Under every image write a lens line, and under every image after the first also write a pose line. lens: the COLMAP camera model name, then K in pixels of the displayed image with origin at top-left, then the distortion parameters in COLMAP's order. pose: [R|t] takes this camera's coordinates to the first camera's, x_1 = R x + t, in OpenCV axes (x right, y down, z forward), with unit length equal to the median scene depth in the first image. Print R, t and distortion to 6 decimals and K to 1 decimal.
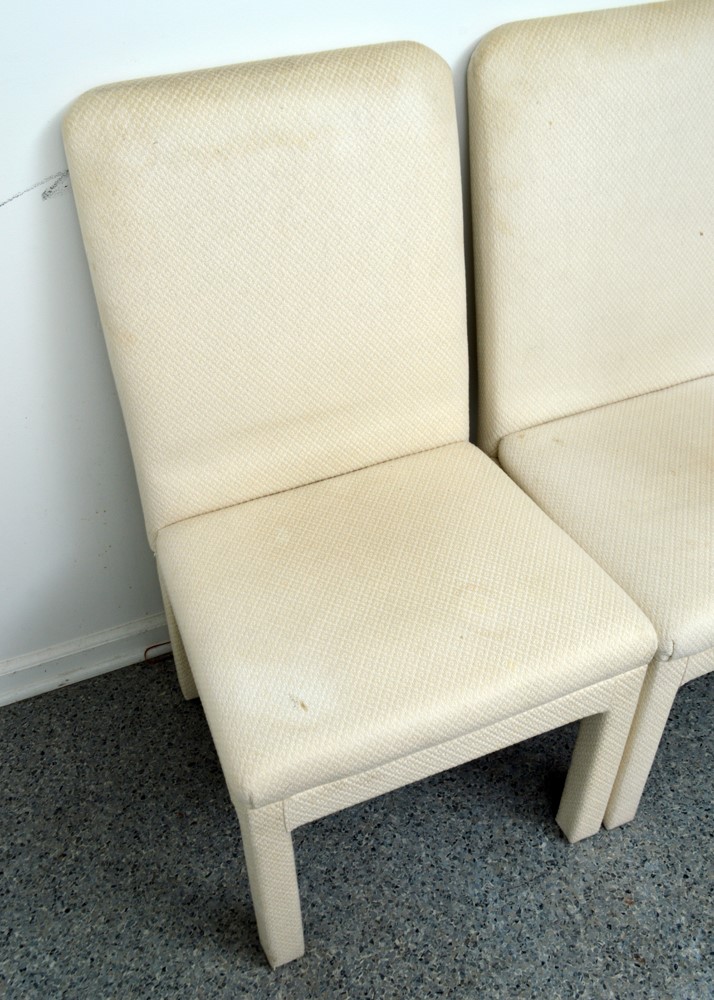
lens RADIAL K [[1009.7, 0, 358.8], [0, 1009.7, 503.8], [0, 0, 1]] dist [-0.025004, 0.000000]
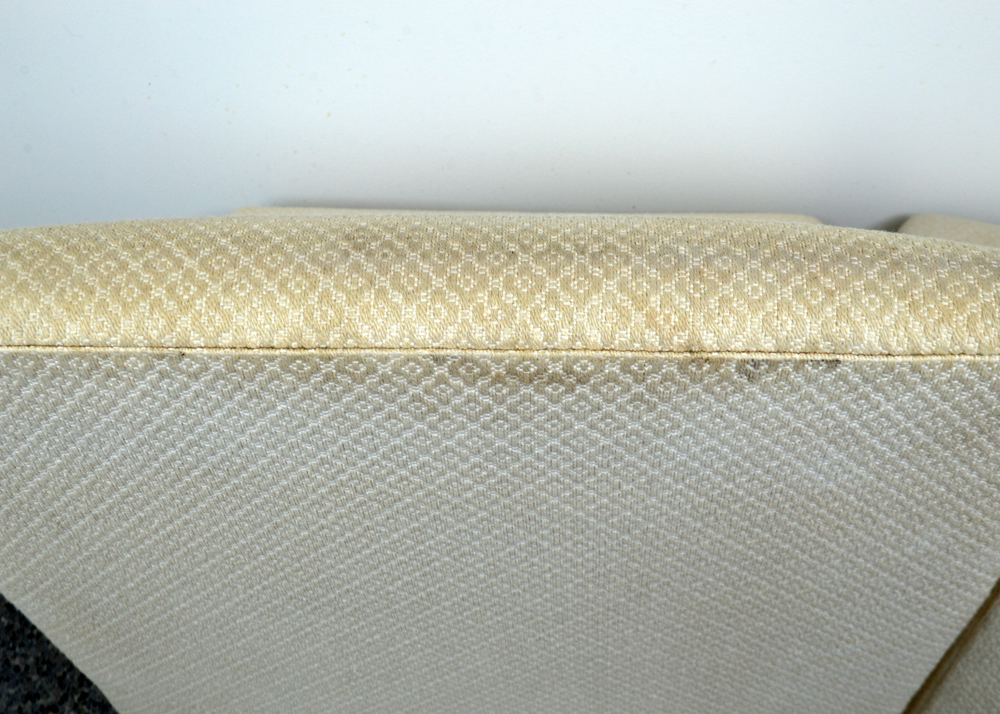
lens RADIAL K [[1434.0, 0, 499.7], [0, 1434.0, 356.1], [0, 0, 1]] dist [-0.026155, 0.000000]
pose [[0.871042, 0.350381, -0.344266, 0.235220], [-0.312977, 0.936049, 0.160800, -0.135997], [0.378592, -0.032316, 0.924999, 0.226460]]
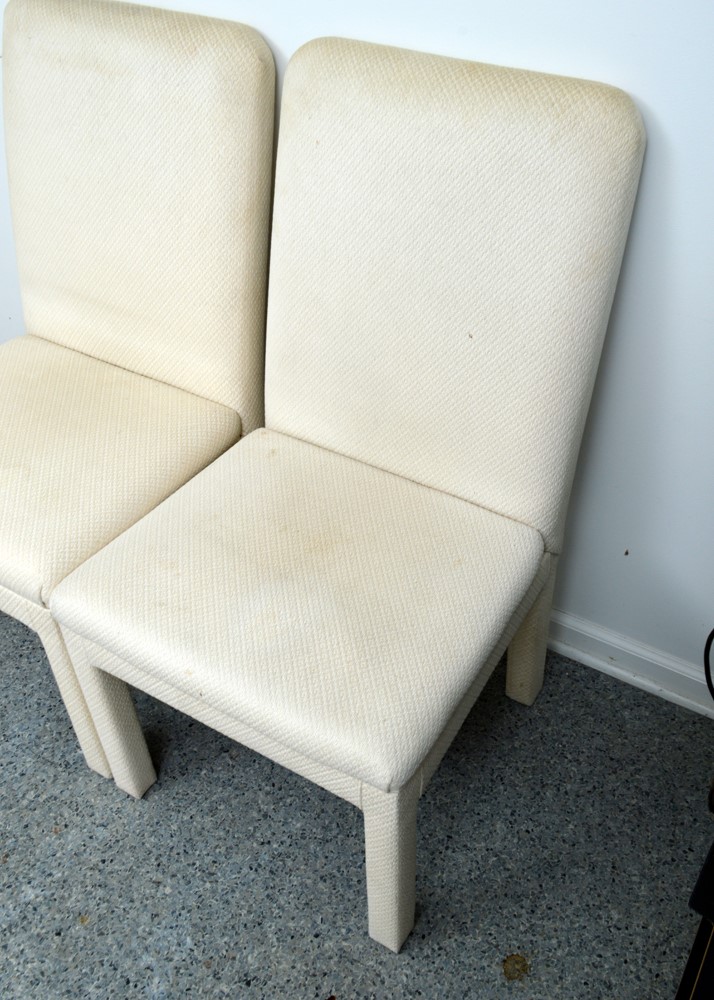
lens RADIAL K [[1009.7, 0, 366.1], [0, 1009.7, 503.8], [0, 0, 1]] dist [-0.025004, 0.000000]
pose [[0.574736, 0.539729, -0.615119, 0.940277], [-0.532151, 0.817534, 0.220121, -0.305430], [0.621686, 0.200825, 0.757083, 0.323435]]
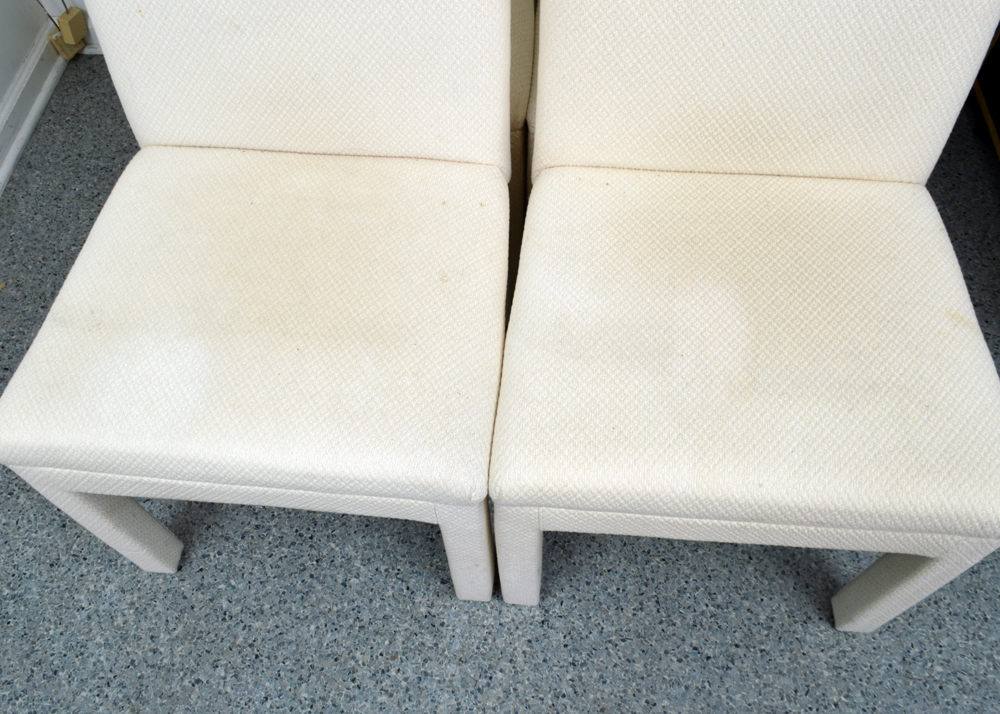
lens RADIAL K [[837.2, 0, 497.3], [0, 837.2, 359.2], [0, 0, 1]] dist [-0.020800, 0.014301]
pose [[0.883133, 0.397143, -0.249708, 0.513552], [-0.302283, 0.888792, 0.344490, 0.063221], [0.358750, -0.228748, 0.904971, 0.098450]]
